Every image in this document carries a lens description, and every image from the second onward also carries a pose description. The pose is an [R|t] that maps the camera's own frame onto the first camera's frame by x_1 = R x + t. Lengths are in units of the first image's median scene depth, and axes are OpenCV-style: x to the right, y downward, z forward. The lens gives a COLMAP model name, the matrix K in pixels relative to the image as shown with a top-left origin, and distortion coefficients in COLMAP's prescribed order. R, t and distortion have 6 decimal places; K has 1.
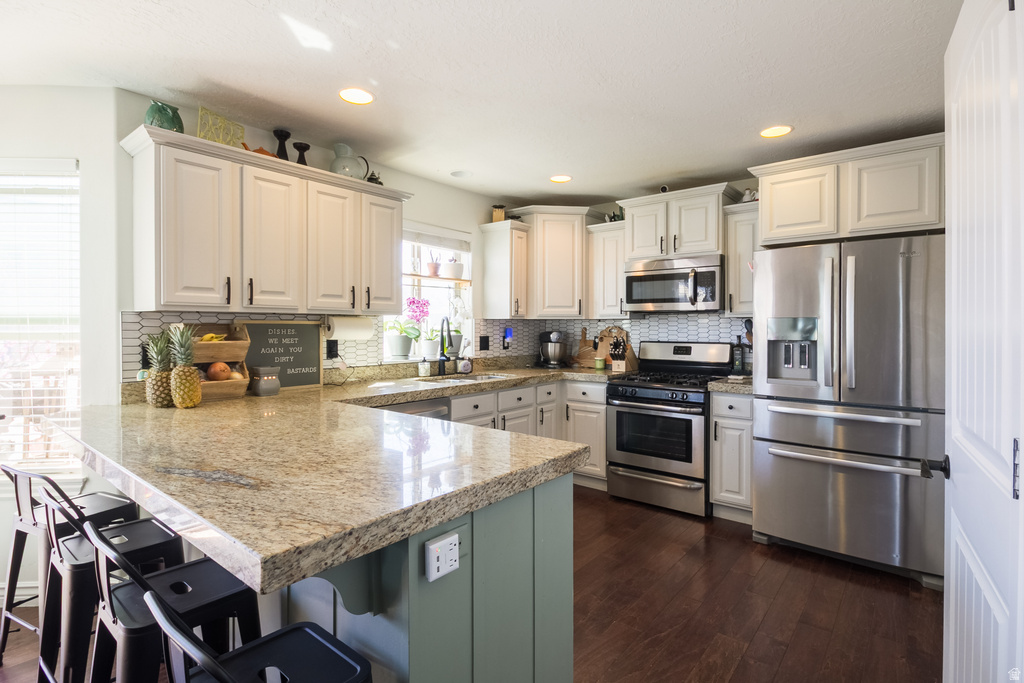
lens RADIAL K [[504.1, 0, 513.6], [0, 504.1, 330.8], [0, 0, 1]] dist [-0.001473, -0.001217]
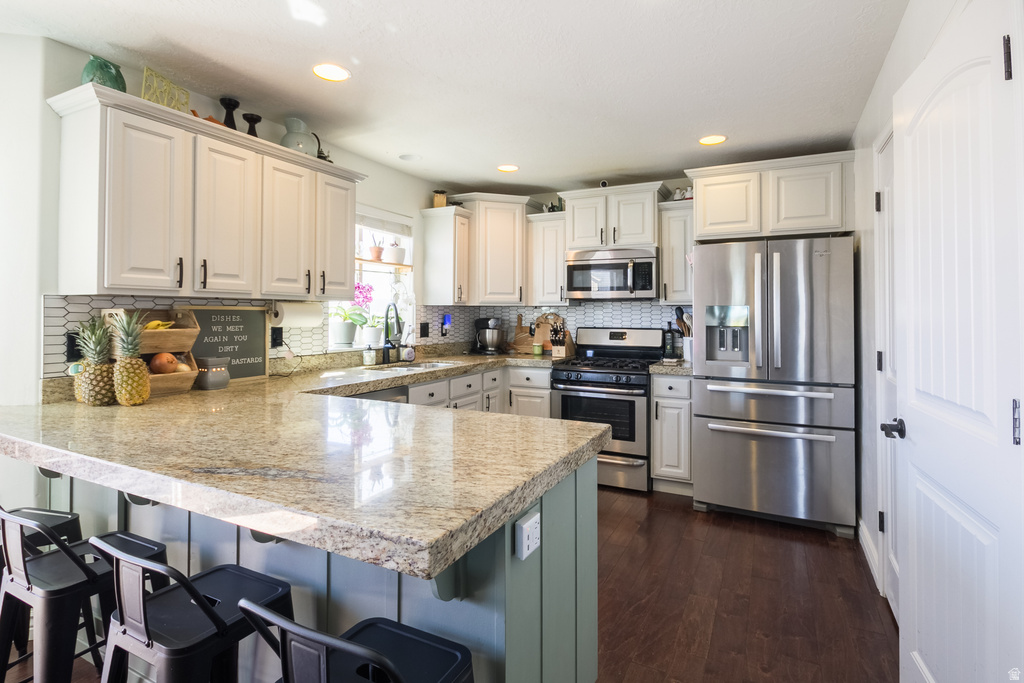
lens RADIAL K [[513.7, 0, 510.7], [0, 513.7, 306.6], [0, 0, 1]] dist [-0.002913, -0.001446]
pose [[0.977620, 0.004785, 0.210326, -0.142968], [-0.000486, 0.999790, -0.020491, -0.000838], [-0.210380, 0.019930, 0.977417, -0.013077]]
